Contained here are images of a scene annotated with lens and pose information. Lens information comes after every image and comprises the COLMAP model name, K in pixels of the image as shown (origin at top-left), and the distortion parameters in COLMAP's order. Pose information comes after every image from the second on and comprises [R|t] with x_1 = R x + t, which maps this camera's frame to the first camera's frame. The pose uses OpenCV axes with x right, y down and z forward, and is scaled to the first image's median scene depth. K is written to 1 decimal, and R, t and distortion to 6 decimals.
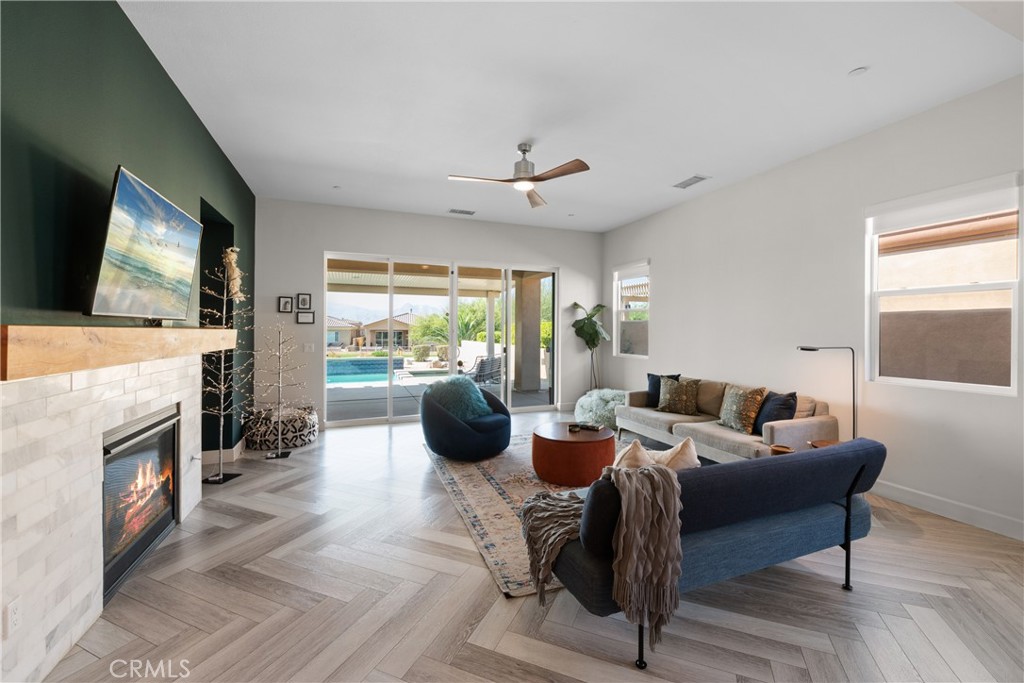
lens RADIAL K [[413.2, 0, 518.3], [0, 413.2, 332.2], [0, 0, 1]] dist [-0.012008, -0.003378]
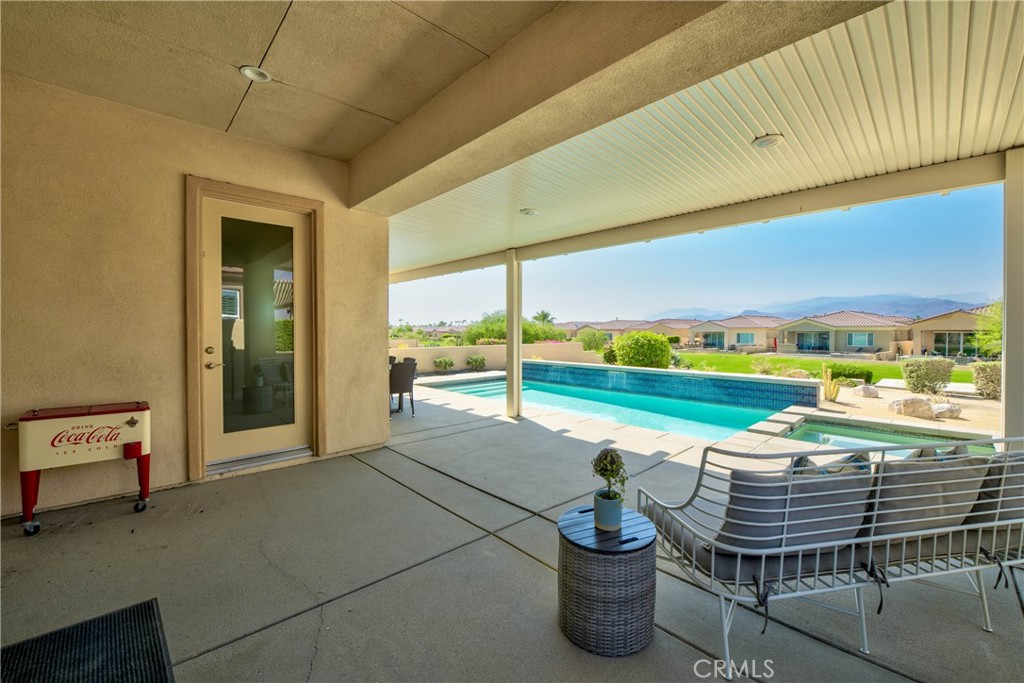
lens RADIAL K [[413.2, 0, 518.3], [0, 413.2, 332.2], [0, 0, 1]] dist [-0.012008, -0.003378]
pose [[0.374024, 0.002431, -0.927416, 0.064491], [-0.005928, 0.999982, 0.000231, 0.011512], [0.927400, 0.005411, 0.374032, 1.154695]]
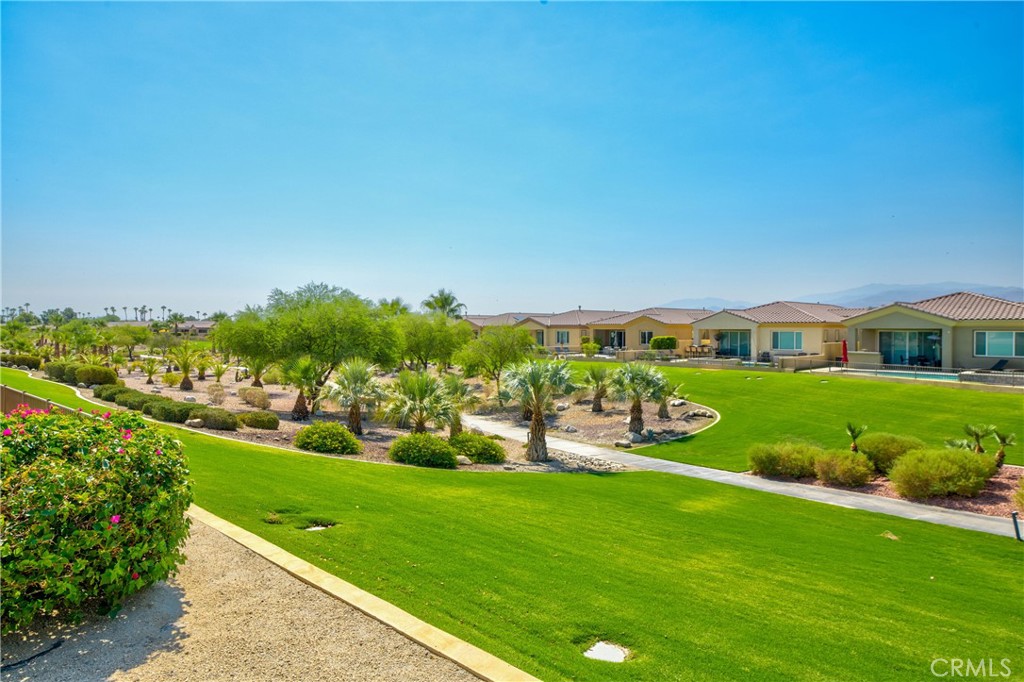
lens RADIAL K [[580.7, 0, 522.8], [0, 580.7, 338.8], [0, 0, 1]] dist [0.003299, 0.000297]
pose [[0.461806, 0.016427, -0.886829, -1.461437], [-0.007435, 0.999865, 0.014649, 0.011124], [0.886950, -0.000172, 0.461866, 2.796841]]
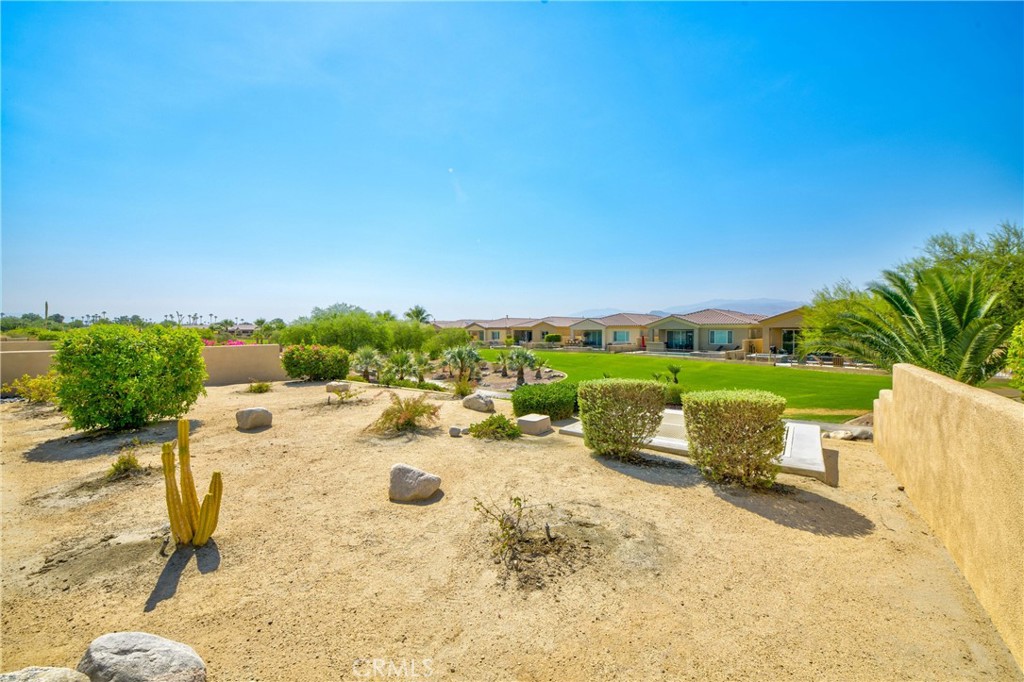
lens RADIAL K [[413.2, 0, 518.3], [0, 413.2, 331.7], [0, 0, 1]] dist [-0.012008, -0.003378]
pose [[0.543516, 0.003464, -0.839392, -0.222382], [-0.004638, 0.999989, 0.001124, 0.015670], [0.839386, 0.003283, 0.543525, 2.435977]]
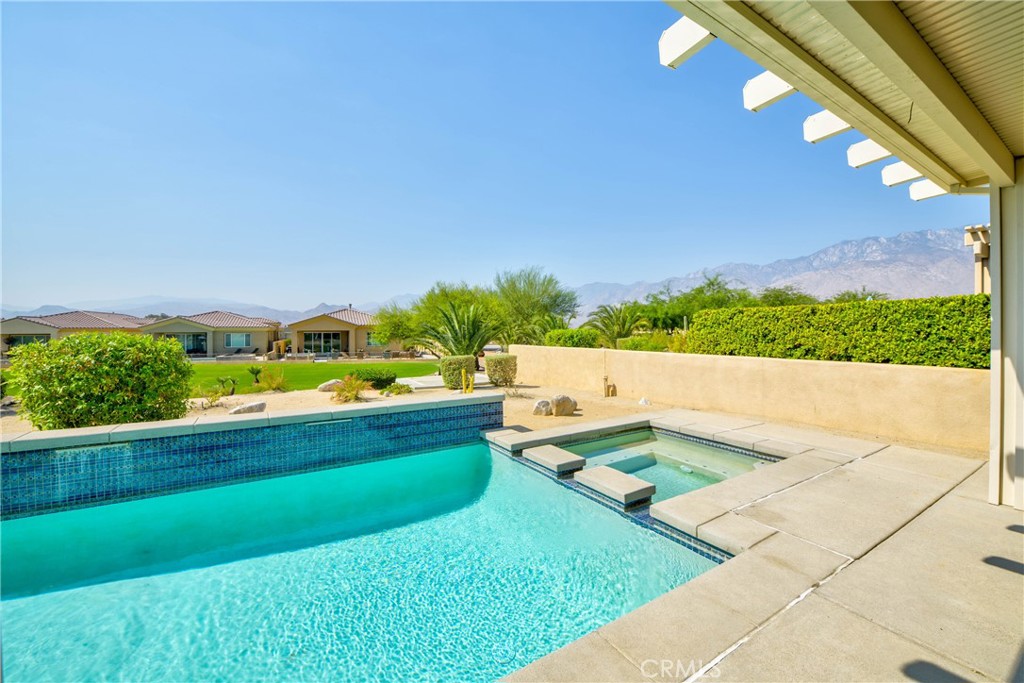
lens RADIAL K [[413.2, 0, 518.3], [0, 413.2, 332.2], [0, 0, 1]] dist [-0.012008, -0.003378]
pose [[0.983672, -0.004982, 0.179904, -0.756842], [0.005568, 0.999981, -0.002752, 0.011402], [-0.179886, 0.003709, 0.983680, 1.443613]]
